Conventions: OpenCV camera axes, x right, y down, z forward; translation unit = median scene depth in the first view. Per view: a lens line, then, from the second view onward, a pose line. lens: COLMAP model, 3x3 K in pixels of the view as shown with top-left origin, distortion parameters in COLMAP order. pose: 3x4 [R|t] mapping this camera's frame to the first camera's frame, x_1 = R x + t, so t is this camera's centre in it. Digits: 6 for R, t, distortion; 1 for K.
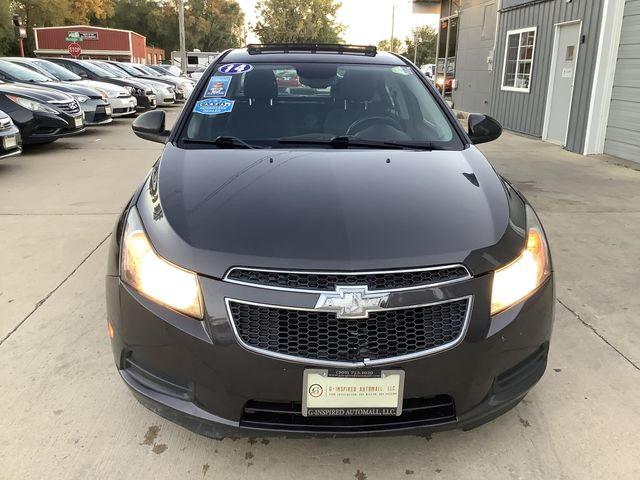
lens RADIAL K [[569.6, 0, 320.0], [0, 569.6, 240.0], [0, 0, 1]] dist [0.093846, -0.162968]
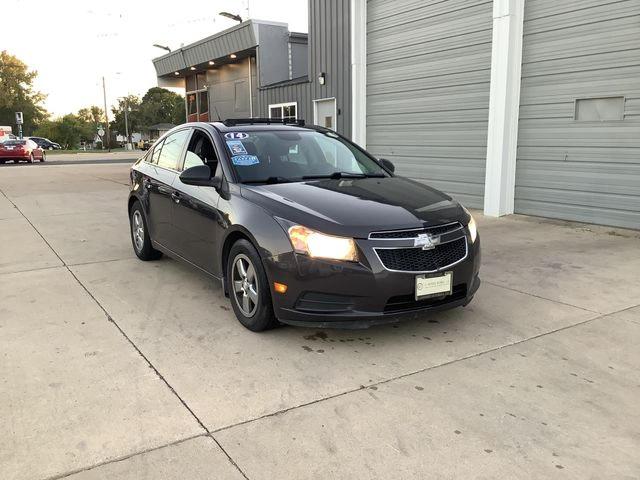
lens RADIAL K [[569.6, 0, 320.0], [0, 569.6, 240.0], [0, 0, 1]] dist [0.093846, -0.162968]
pose [[0.882843, -0.106473, 0.457440, -1.087587], [0.156324, 0.985047, -0.072421, 0.169766], [-0.442889, 0.135445, 0.886287, -0.581554]]
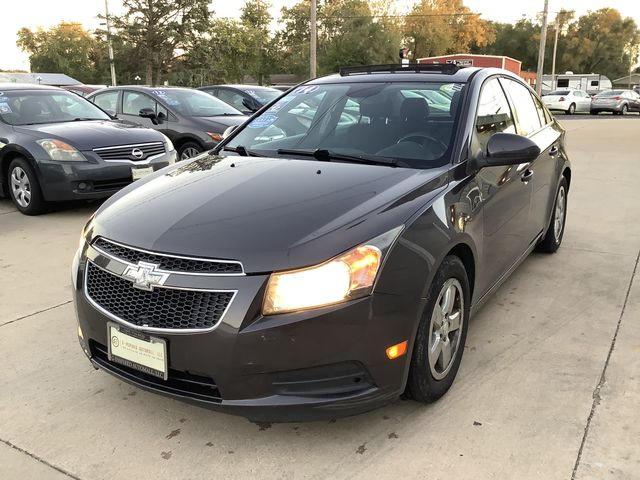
lens RADIAL K [[569.6, 0, 320.0], [0, 569.6, 240.0], [0, 0, 1]] dist [0.093846, -0.162968]
pose [[0.823481, 0.126789, -0.552995, 0.905316], [-0.148666, 0.988873, 0.005344, -0.024828], [0.547519, 0.077811, 0.833167, 0.162896]]
